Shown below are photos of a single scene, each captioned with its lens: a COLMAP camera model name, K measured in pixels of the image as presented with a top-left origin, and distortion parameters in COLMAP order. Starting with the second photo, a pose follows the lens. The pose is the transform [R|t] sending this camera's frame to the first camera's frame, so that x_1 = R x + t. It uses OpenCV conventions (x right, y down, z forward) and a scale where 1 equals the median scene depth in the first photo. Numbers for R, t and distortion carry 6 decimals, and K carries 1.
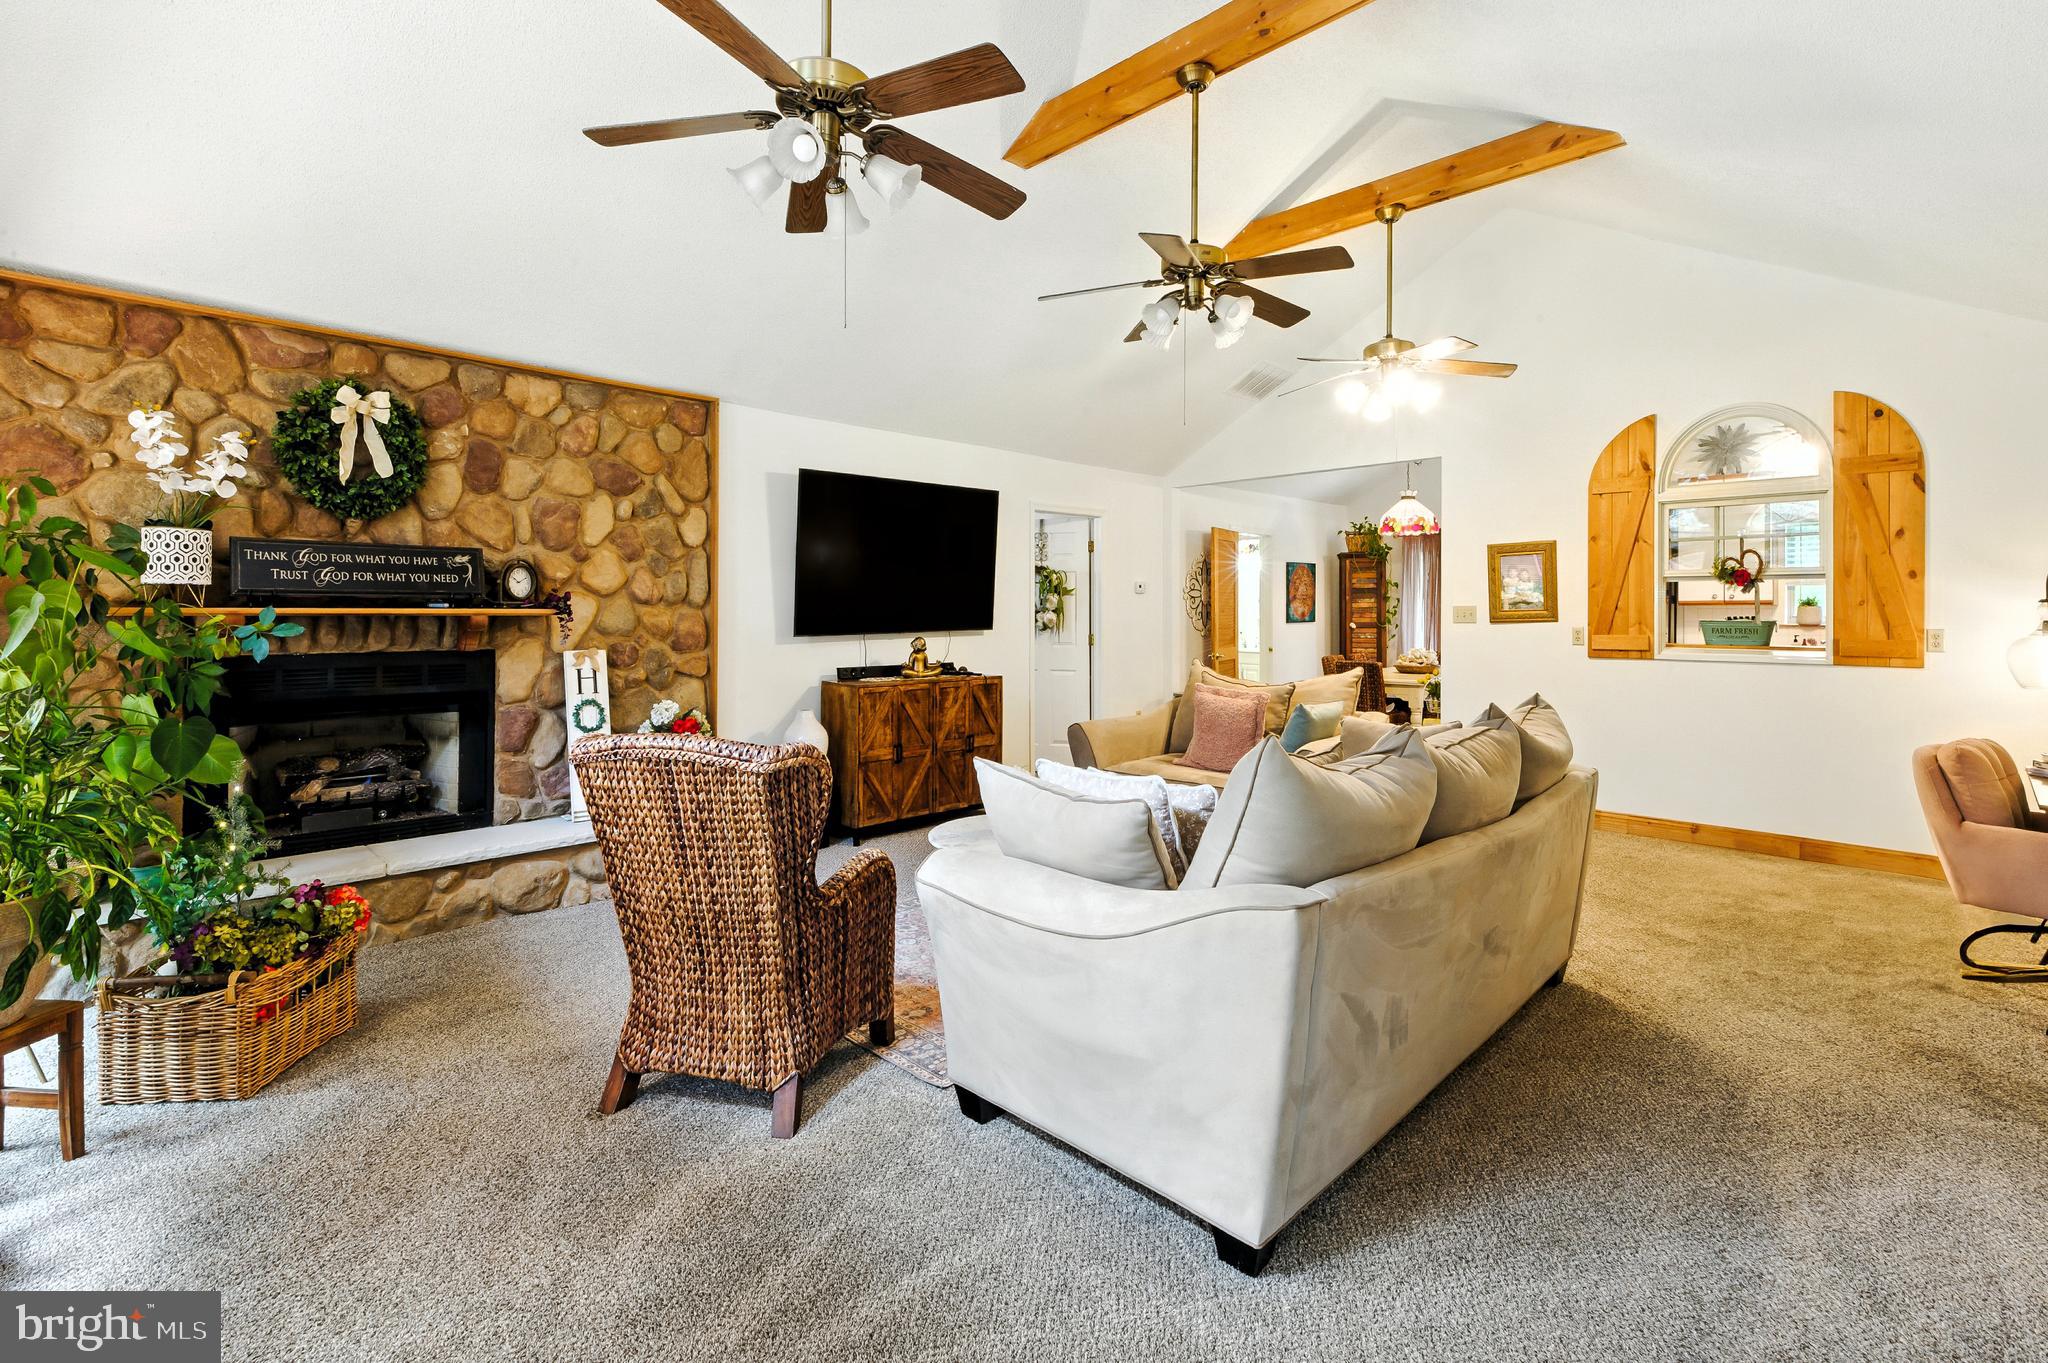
lens RADIAL K [[924.5, 0, 1034.1], [0, 924.5, 603.9], [0, 0, 1]] dist [-0.000216, -0.000123]
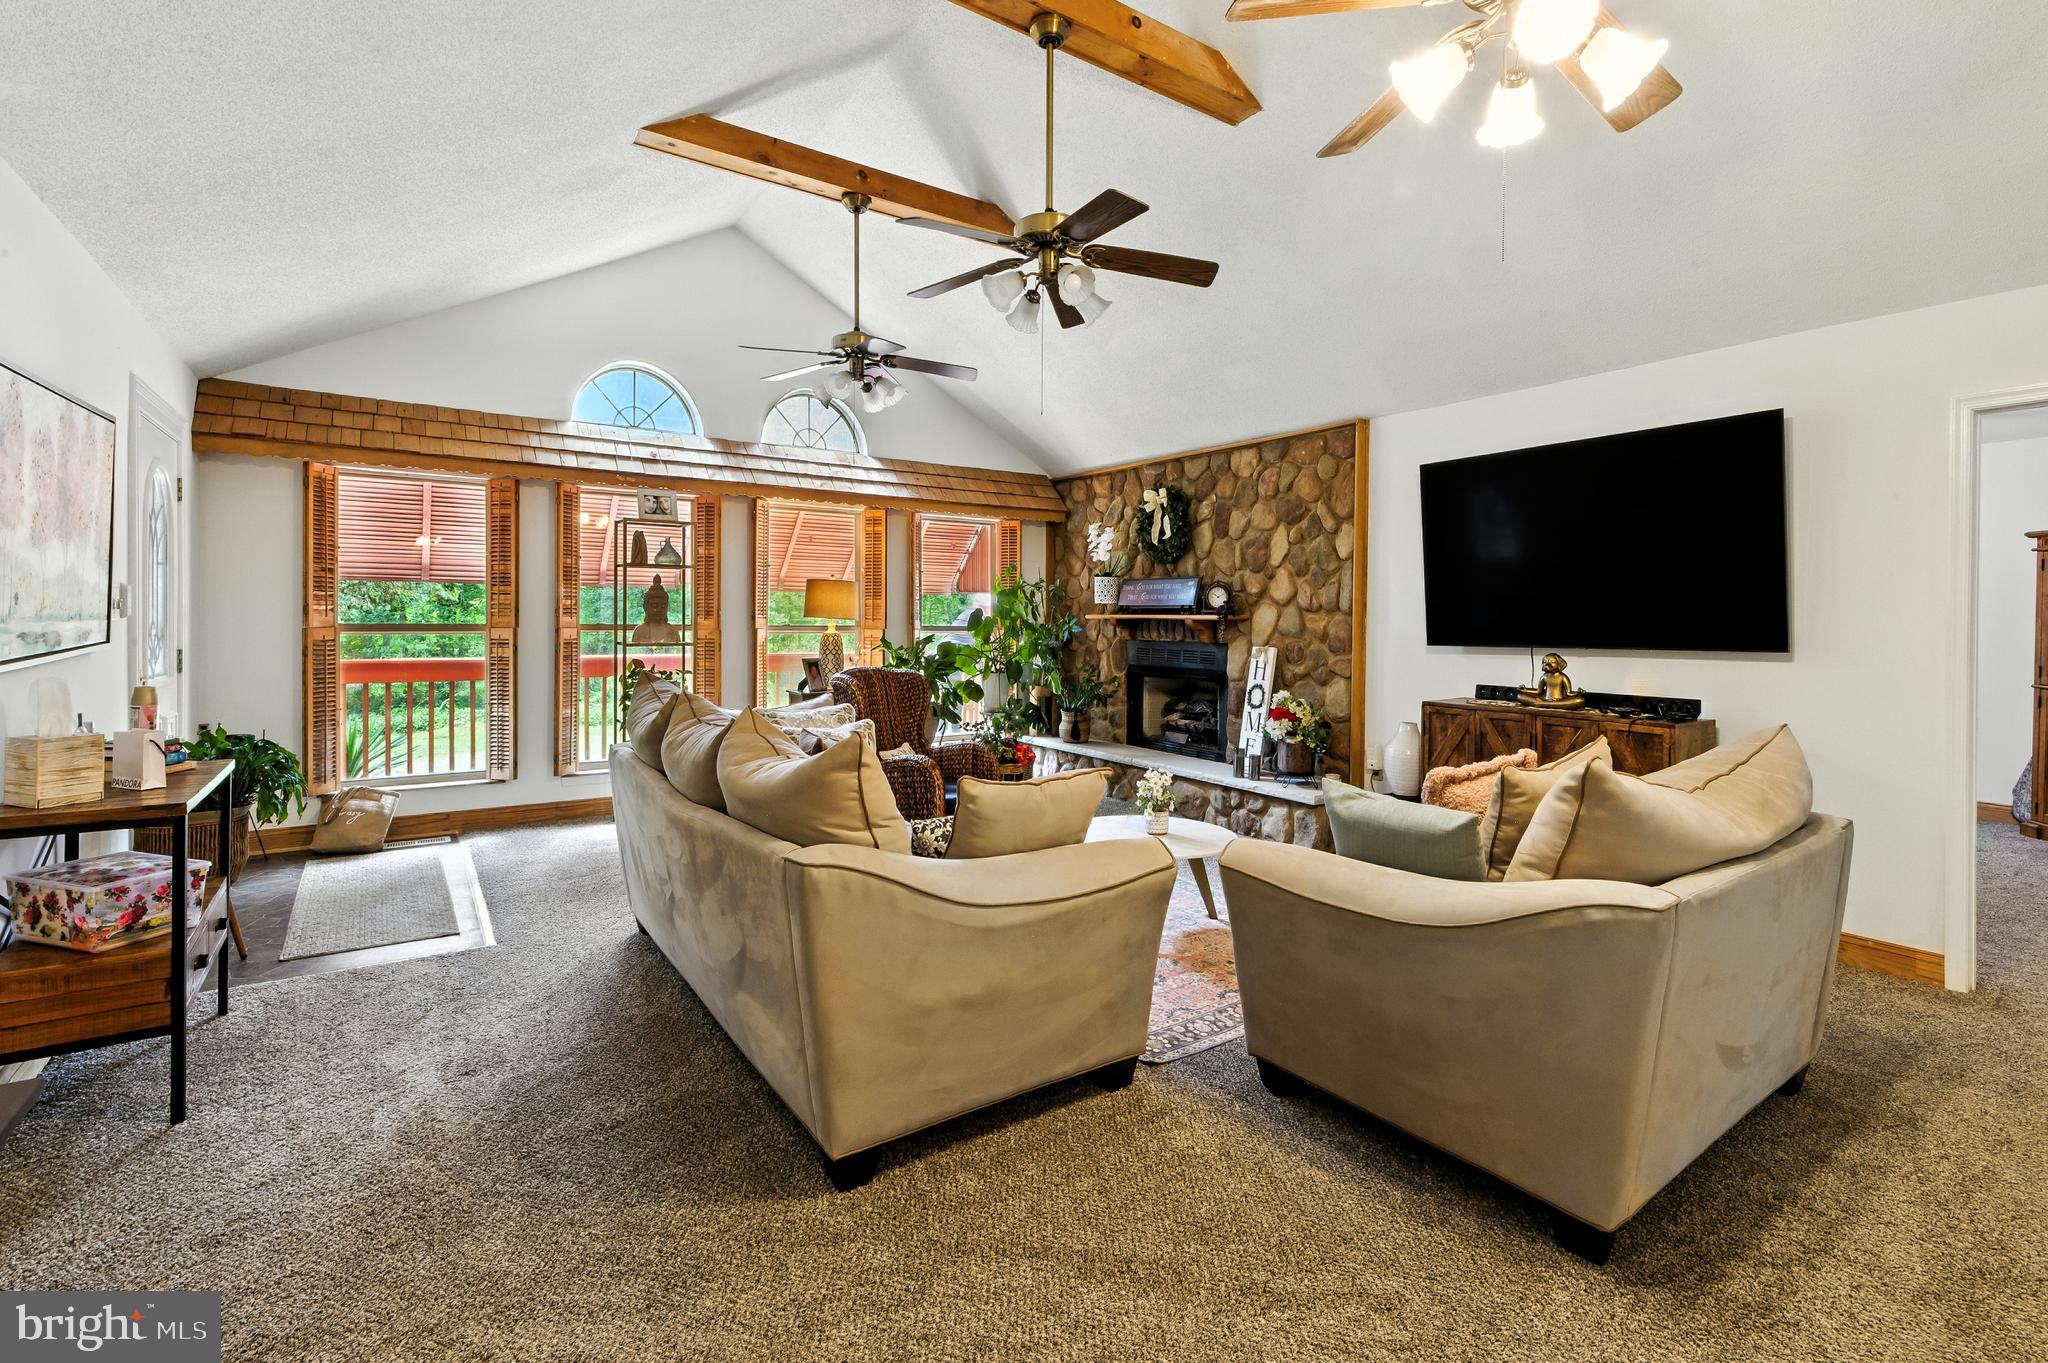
lens RADIAL K [[914.0, 0, 1031.6], [0, 914.0, 622.6], [0, 0, 1]] dist [0.001129, 0.000132]
pose [[-0.186832, 0.001513, -0.982391, 0.825760], [-0.002684, 0.999994, 0.002051, 0.013225], [0.982388, 0.003020, -0.186826, 0.888560]]
